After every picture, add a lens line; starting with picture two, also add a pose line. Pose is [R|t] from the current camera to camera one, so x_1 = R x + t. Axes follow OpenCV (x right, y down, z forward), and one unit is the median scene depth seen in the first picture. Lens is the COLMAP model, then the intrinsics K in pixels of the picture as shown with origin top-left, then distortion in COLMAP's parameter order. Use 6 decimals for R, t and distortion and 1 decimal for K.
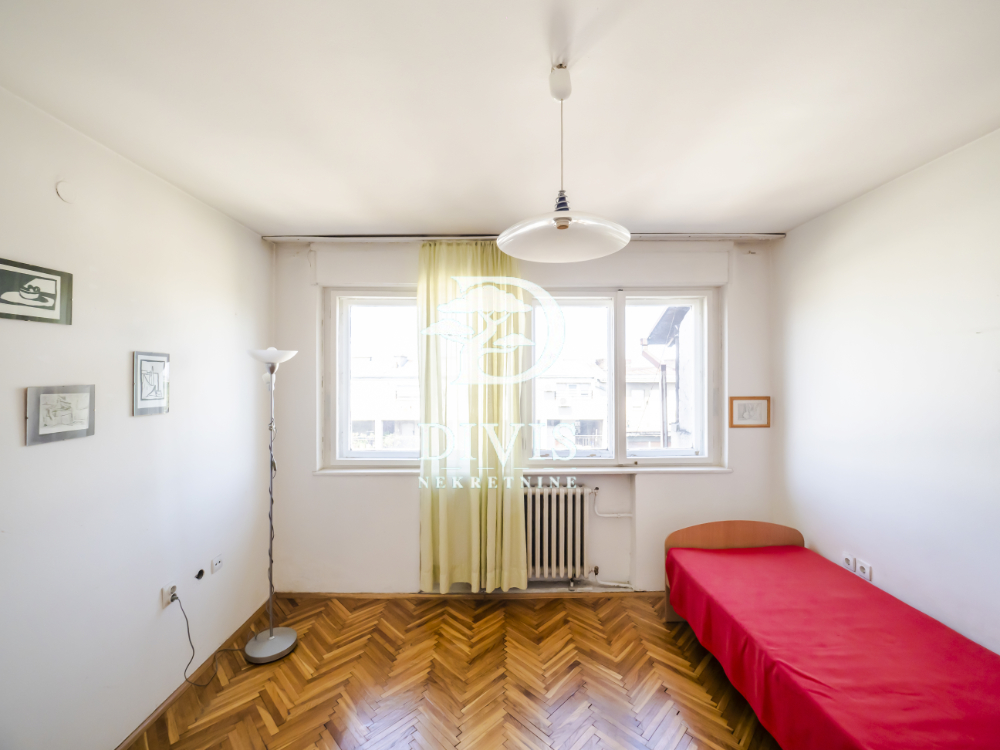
lens RADIAL K [[438.4, 0, 498.4], [0, 438.4, 370.8], [0, 0, 1]] dist [-0.003896, -0.000972]
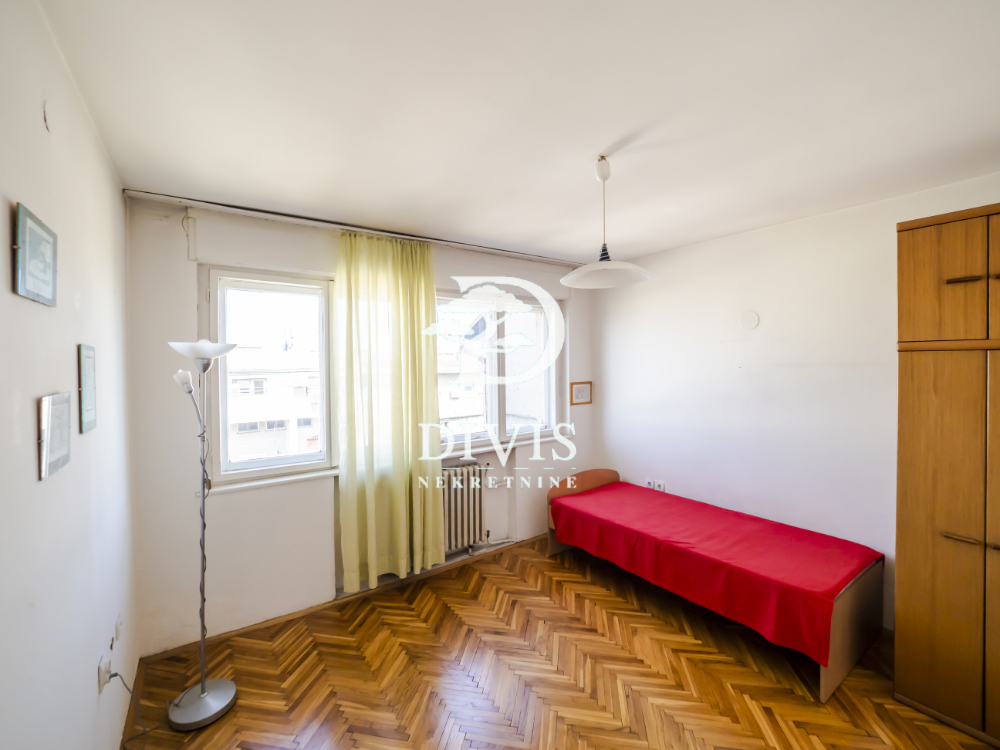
lens RADIAL K [[458.2, 0, 502.8], [0, 458.2, 368.0], [0, 0, 1]] dist [-0.000503, -0.000262]
pose [[0.806408, -0.014041, 0.591193, -0.512036], [0.008006, 0.999886, 0.012826, -0.005264], [-0.591306, -0.005610, 0.806428, -0.015426]]
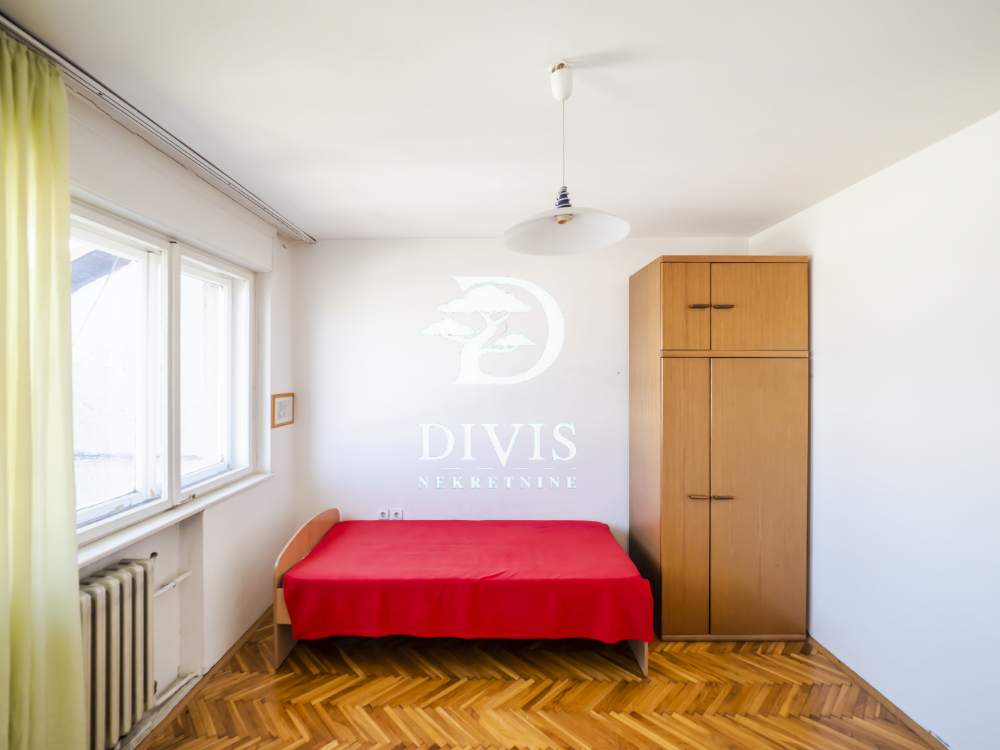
lens RADIAL K [[438.4, 0, 498.4], [0, 438.4, 370.8], [0, 0, 1]] dist [-0.003896, -0.000972]
pose [[-0.008631, 0.007804, 0.999932, -0.433961], [0.000034, 0.999970, -0.007804, 0.017117], [-0.999963, -0.000033, -0.008631, 0.572815]]
